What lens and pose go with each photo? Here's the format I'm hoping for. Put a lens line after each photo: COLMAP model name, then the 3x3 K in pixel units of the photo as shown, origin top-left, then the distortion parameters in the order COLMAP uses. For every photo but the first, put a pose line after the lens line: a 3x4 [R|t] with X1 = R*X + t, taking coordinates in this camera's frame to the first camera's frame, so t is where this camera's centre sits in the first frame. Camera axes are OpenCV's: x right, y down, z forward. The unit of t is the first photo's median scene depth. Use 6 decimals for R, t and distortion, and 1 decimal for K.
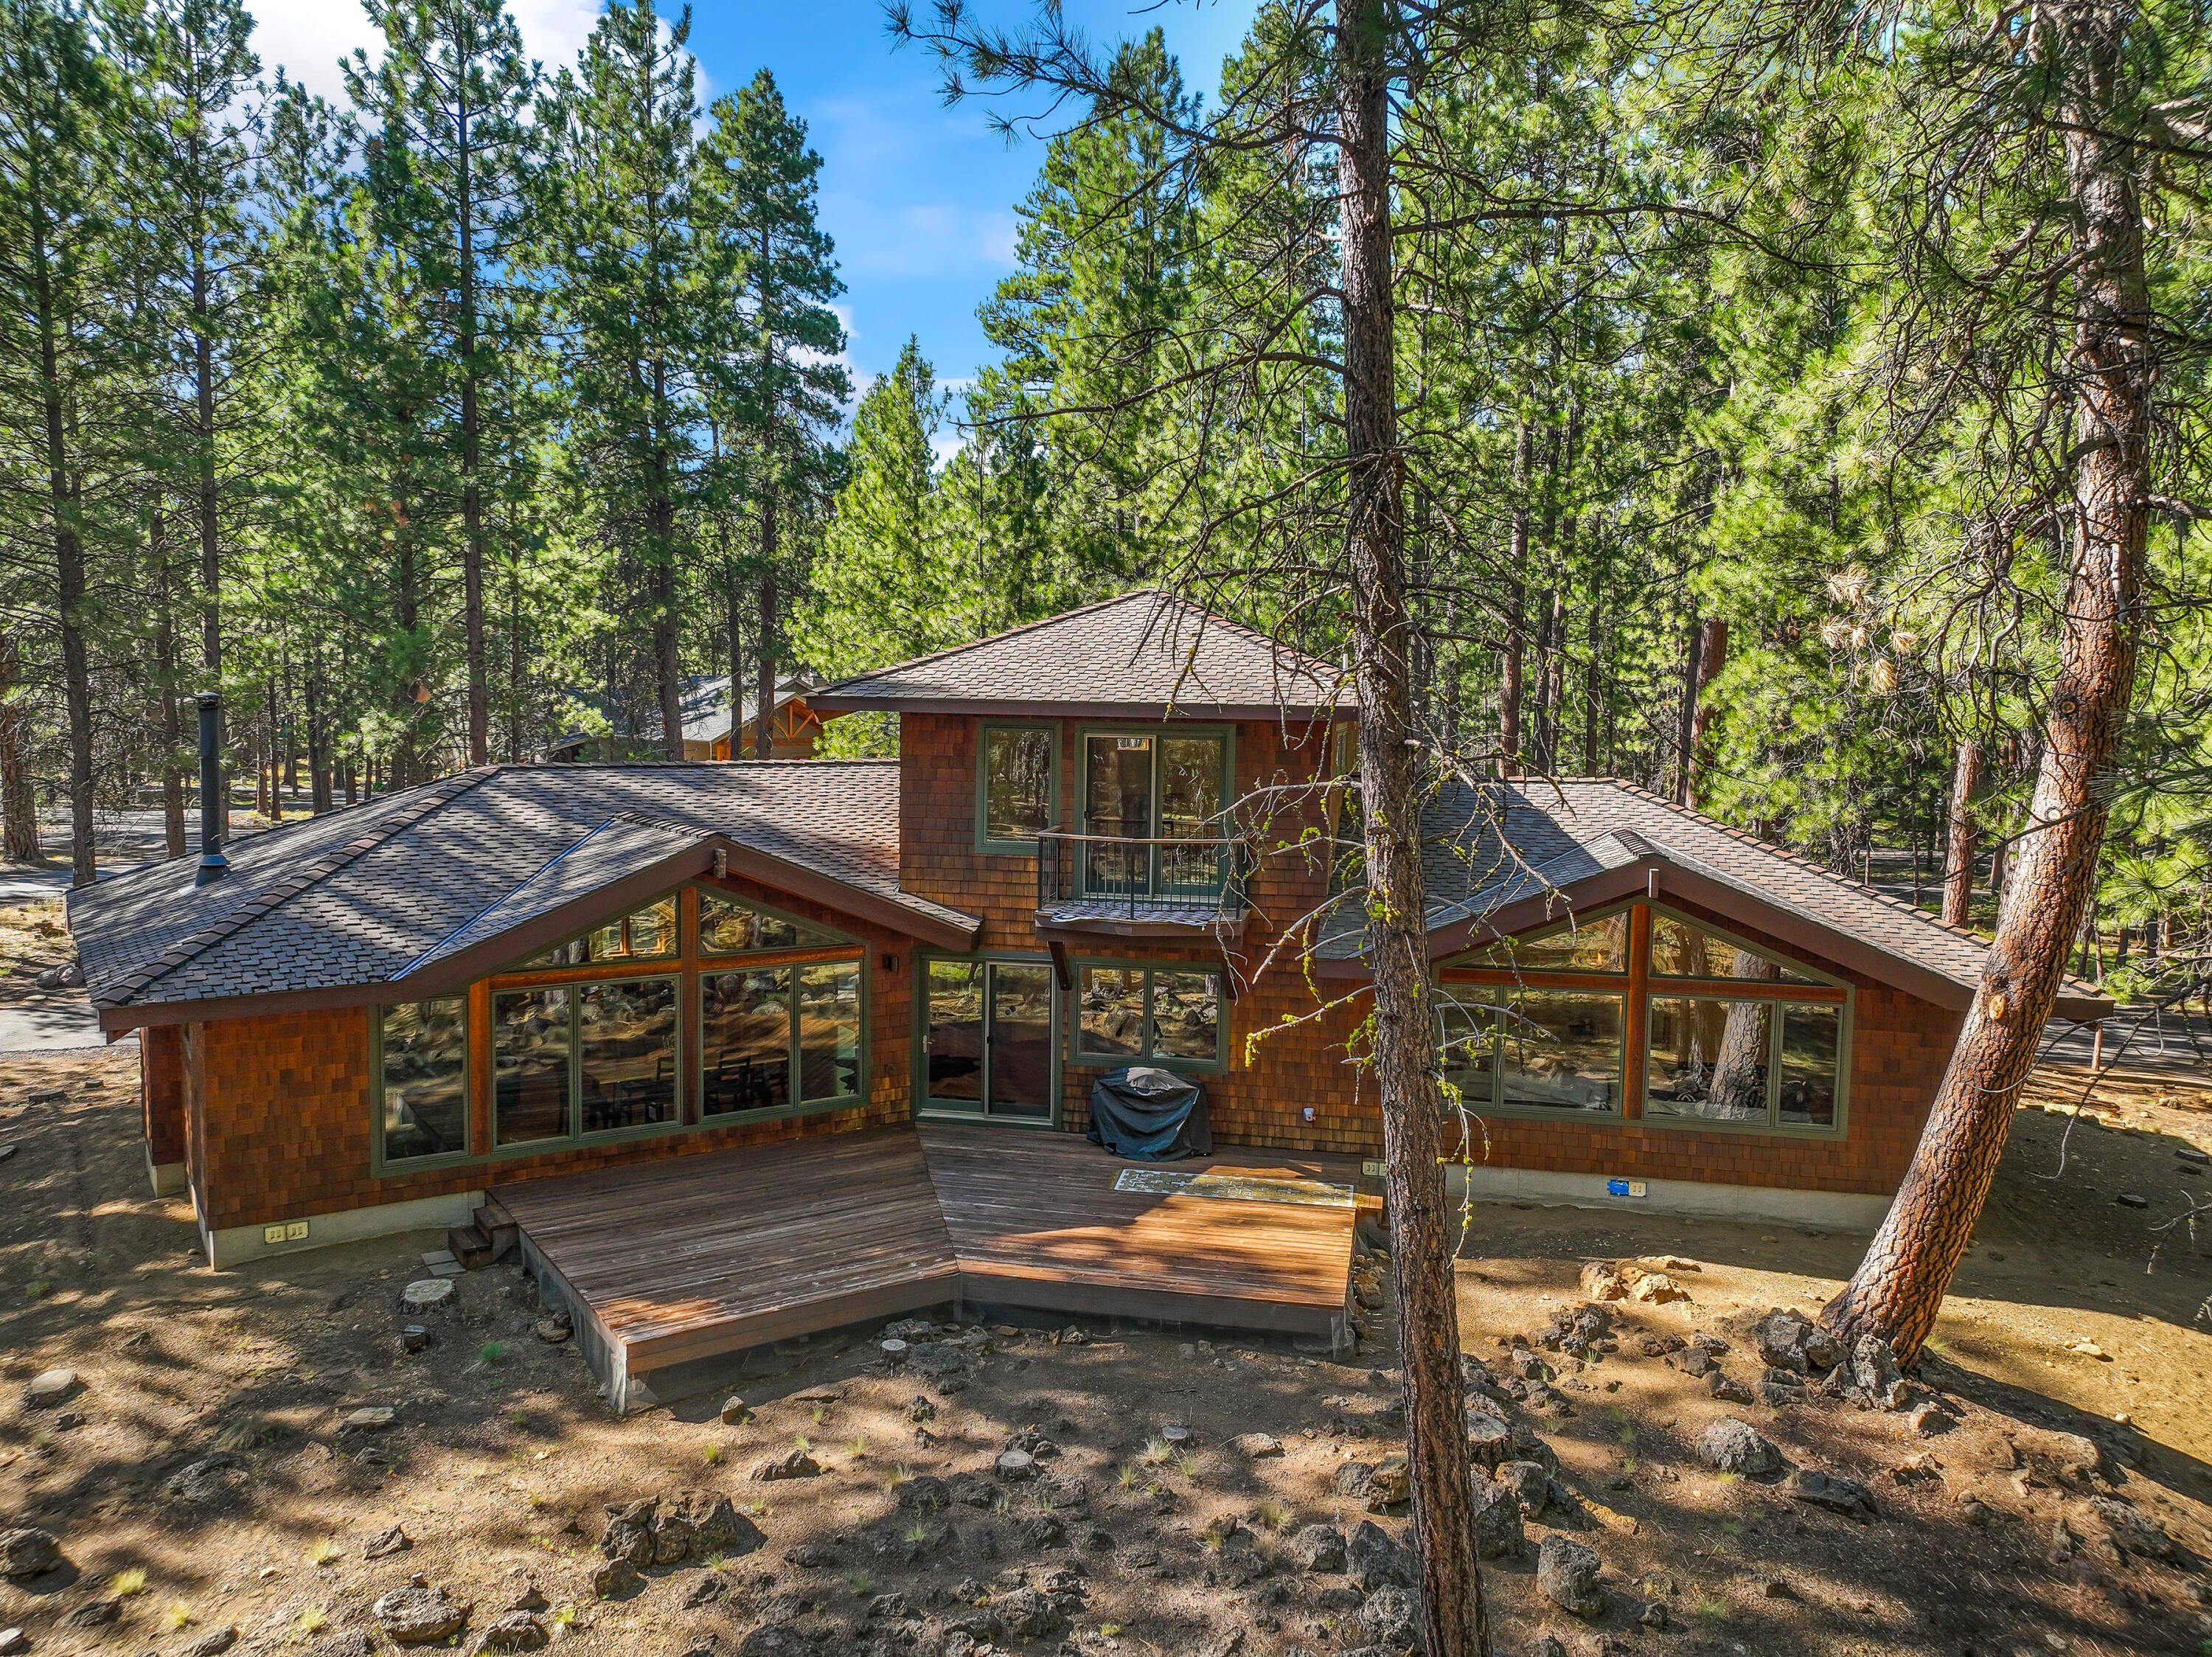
lens RADIAL K [[1579.1, 0, 1102.8], [0, 1579.1, 820.8], [0, 0, 1]] dist [0.006774, 0.012391]
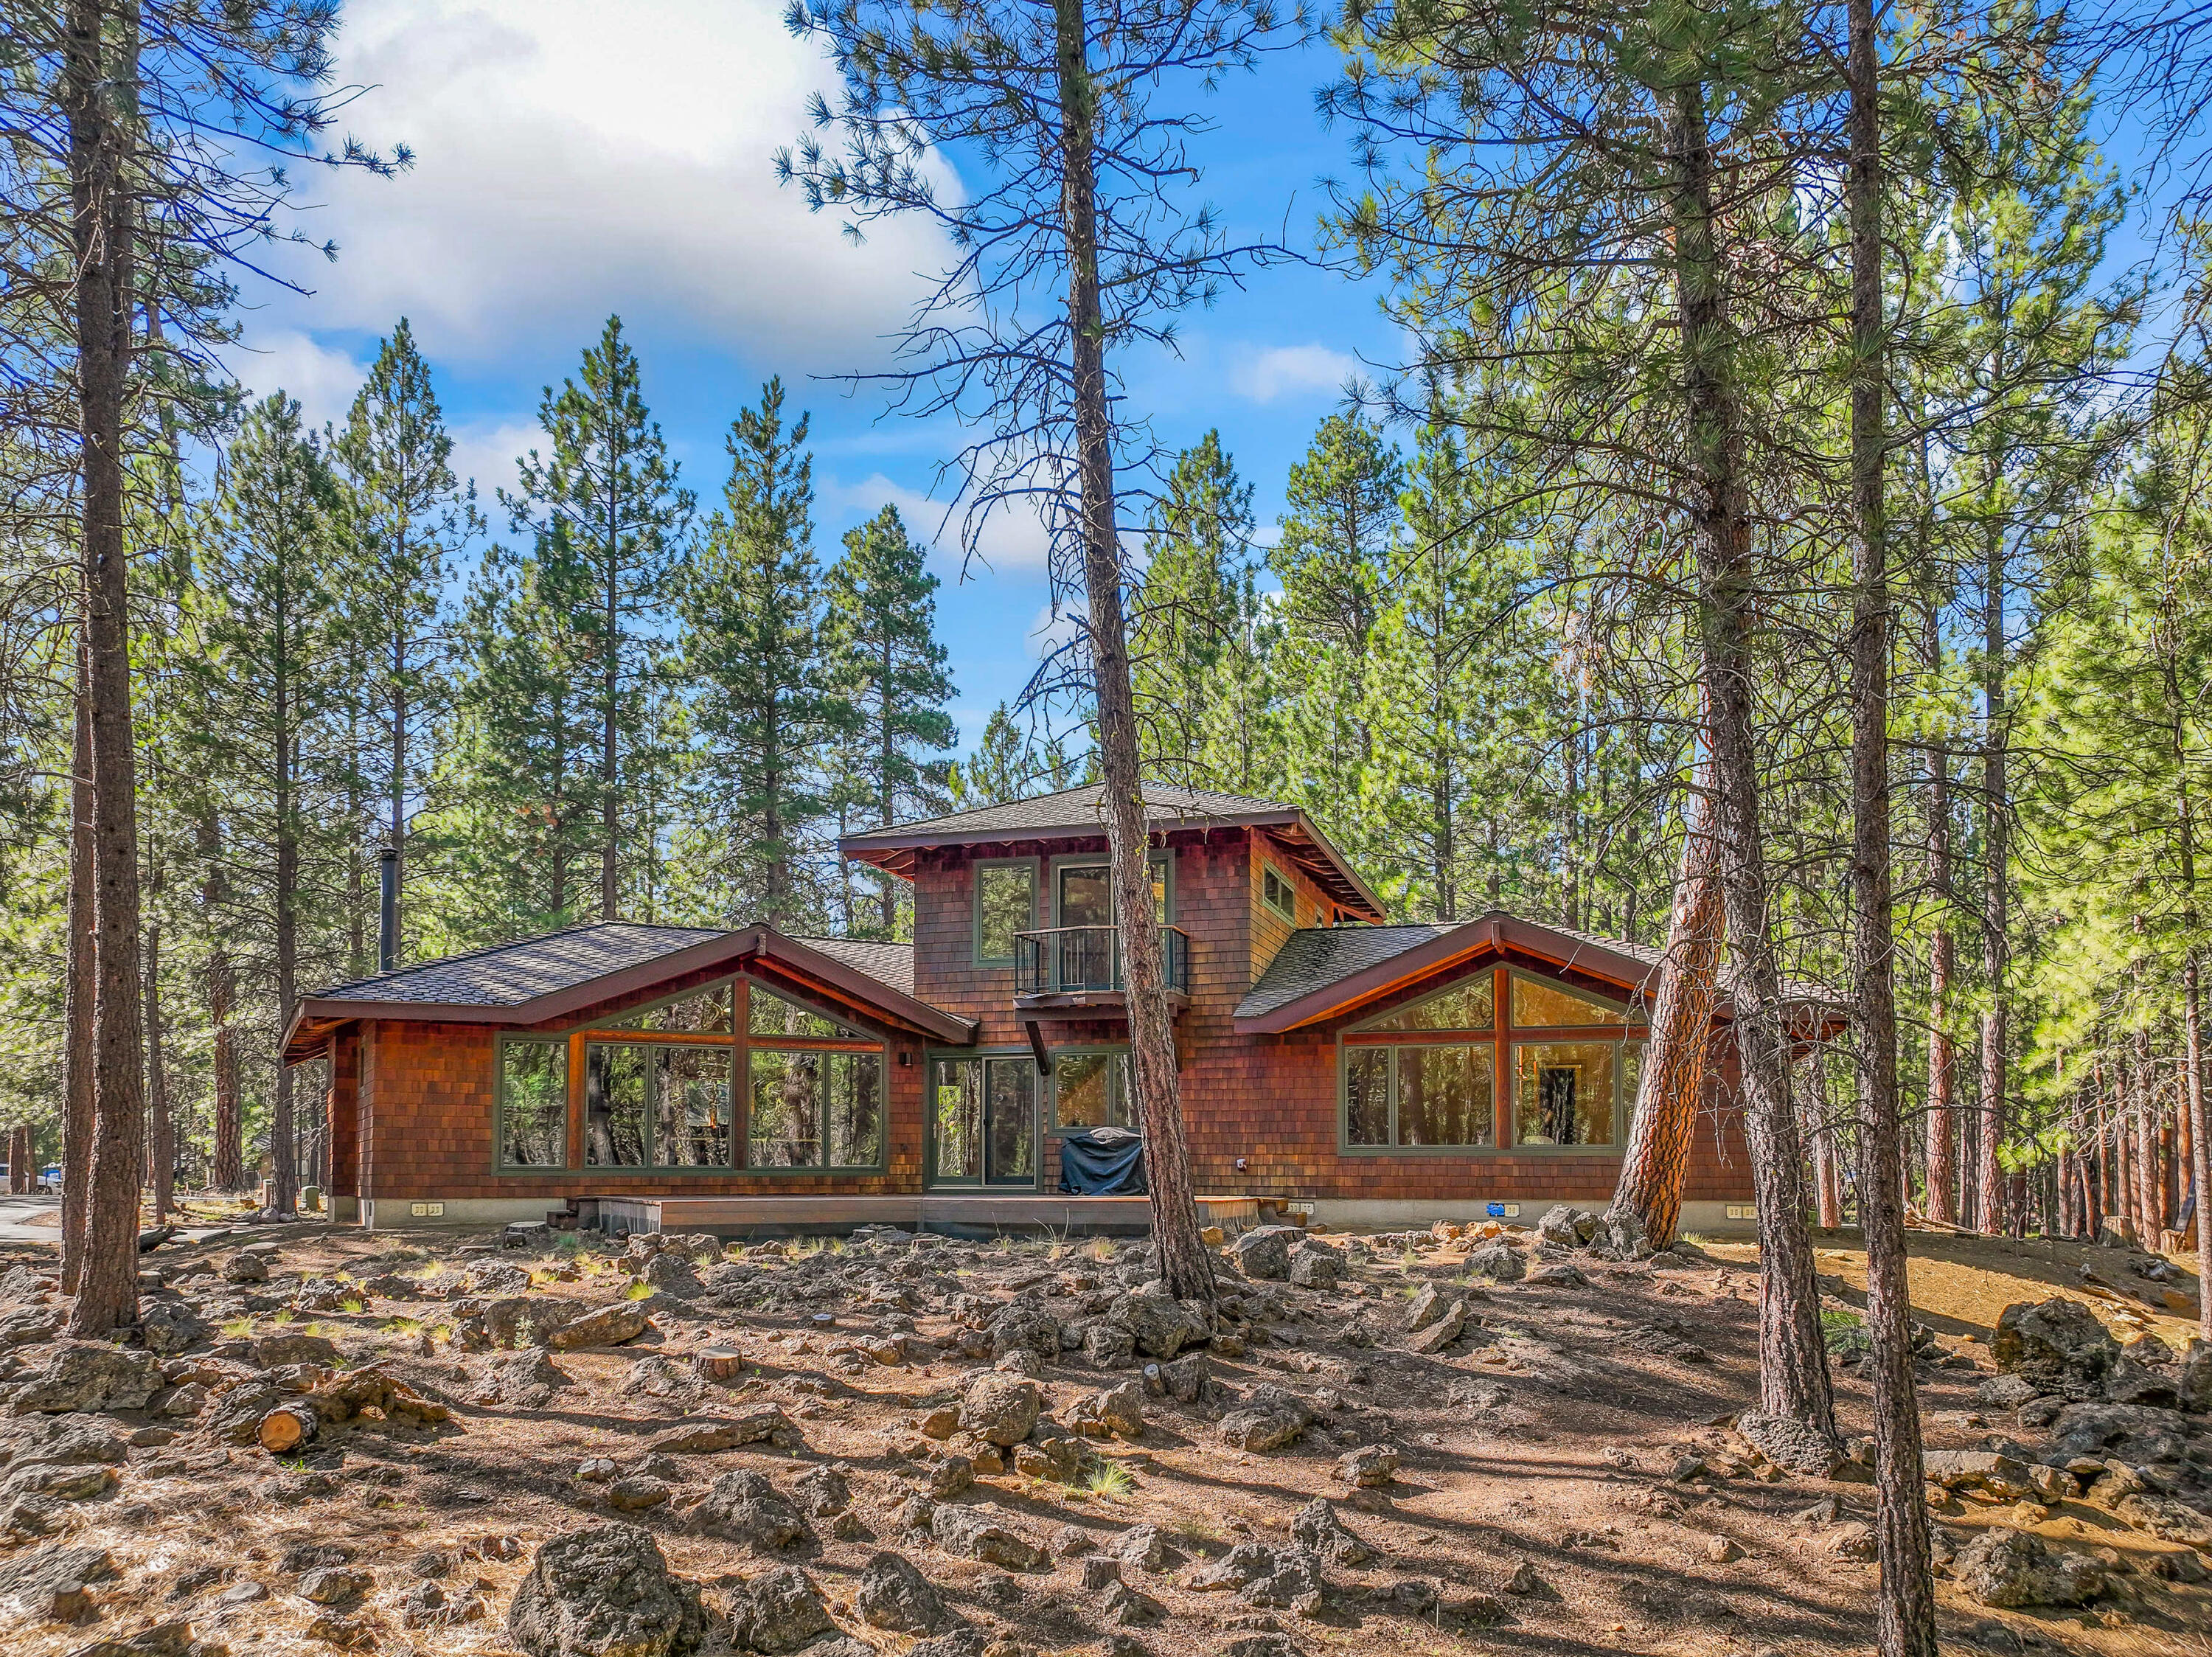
lens RADIAL K [[1620.8, 0, 1115.5], [0, 1620.8, 1118.9], [0, 0, 1]] dist [-0.000075, -0.000910]
pose [[0.995583, -0.016820, -0.092367, 0.156055], [0.006080, 0.993307, -0.115347, 0.308075], [0.093689, 0.114276, 0.989021, -0.247996]]
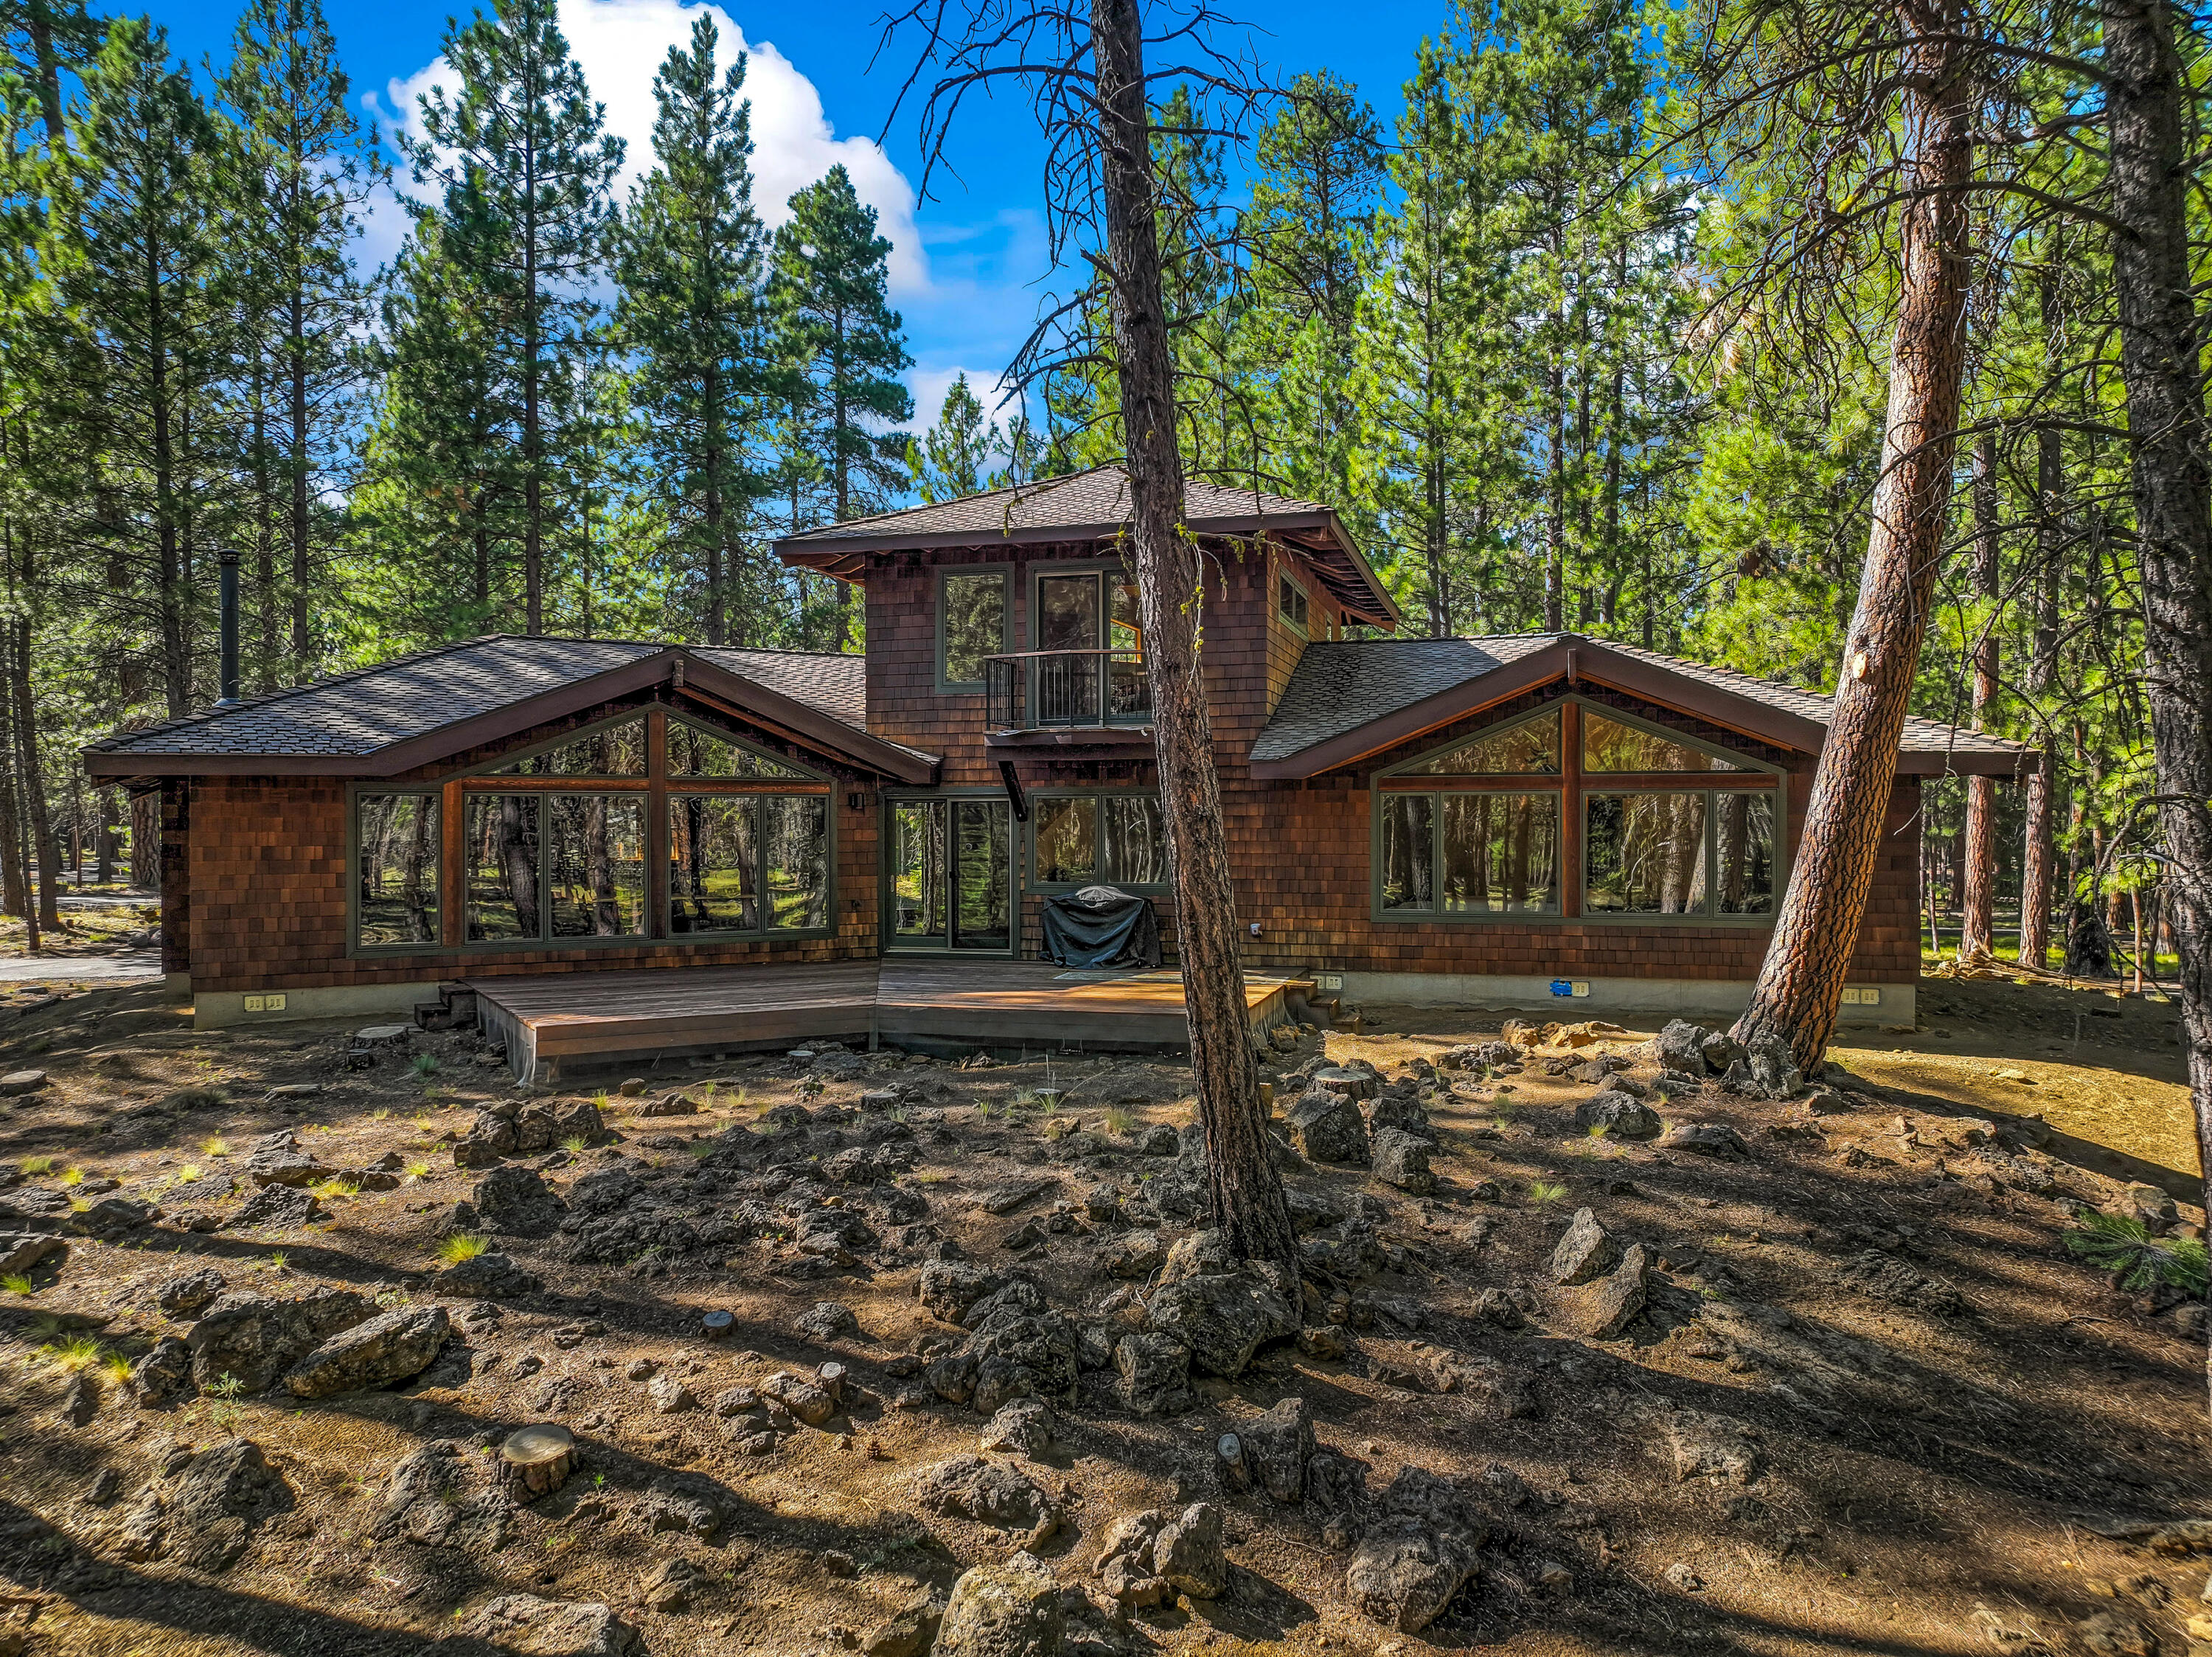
lens RADIAL K [[1544.6, 0, 1106.0], [0, 1544.6, 828.5], [0, 0, 1]] dist [-0.006960, 0.033909]
pose [[0.997563, -0.017021, -0.067659, 0.107229], [0.011620, 0.996772, -0.079438, 0.208327], [0.068793, 0.078458, 0.994541, -0.001833]]
